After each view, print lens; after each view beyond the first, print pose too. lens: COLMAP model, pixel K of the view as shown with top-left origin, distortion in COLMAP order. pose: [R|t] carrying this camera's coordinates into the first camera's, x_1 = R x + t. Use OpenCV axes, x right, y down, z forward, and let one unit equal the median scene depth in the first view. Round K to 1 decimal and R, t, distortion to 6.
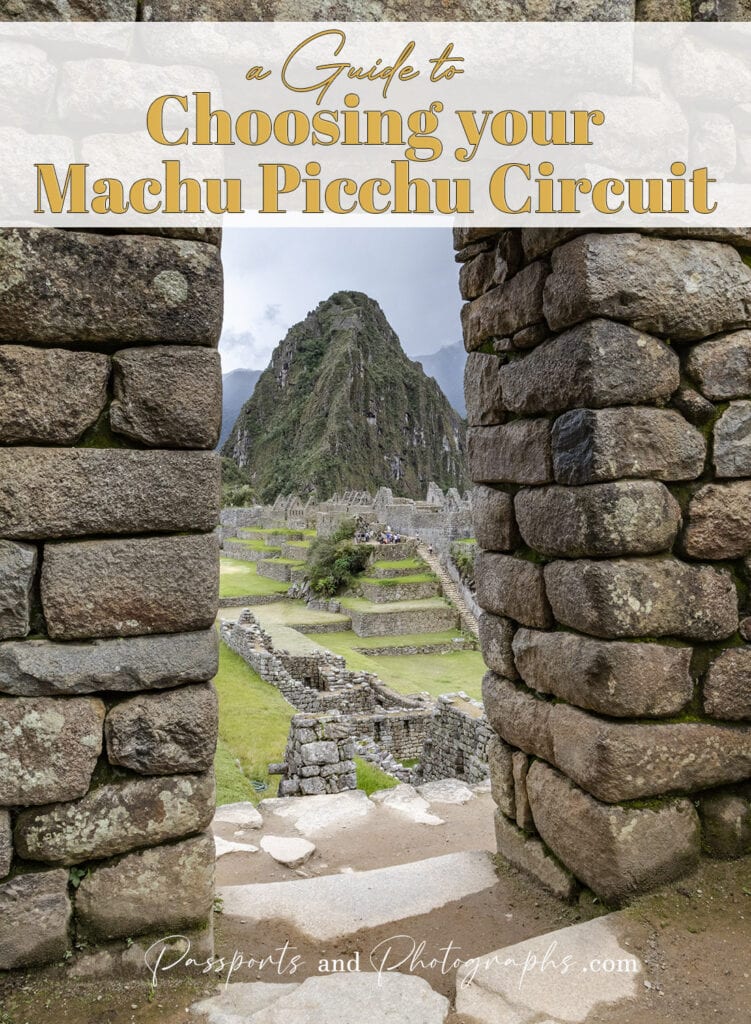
lens RADIAL K [[708.4, 0, 375.5], [0, 708.4, 512.0], [0, 0, 1]] dist [0.005837, 0.000585]
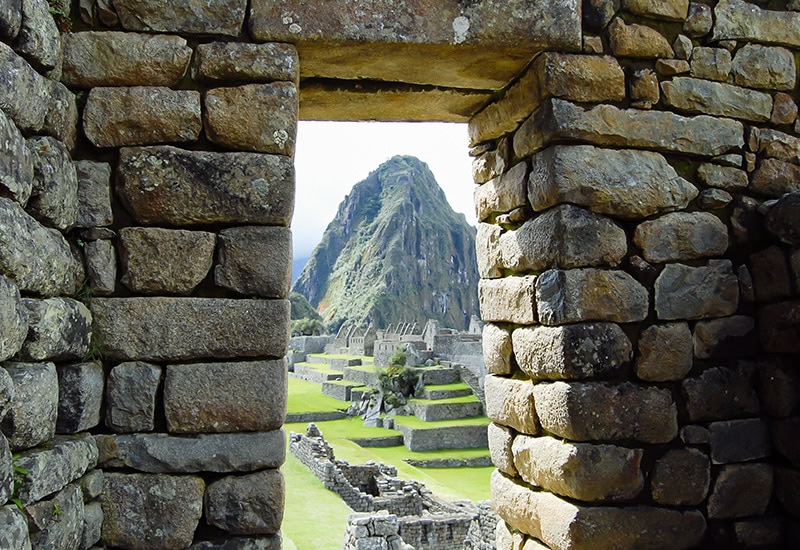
lens RADIAL K [[626.6, 0, 400.0], [0, 626.6, 275.0], [0, 0, 1]] dist [-0.090801, -0.000378]
pose [[0.998912, 0.004140, -0.046447, 0.045532], [-0.008917, 0.994629, -0.103118, -0.008610], [0.045770, 0.103420, 0.993584, -0.182965]]
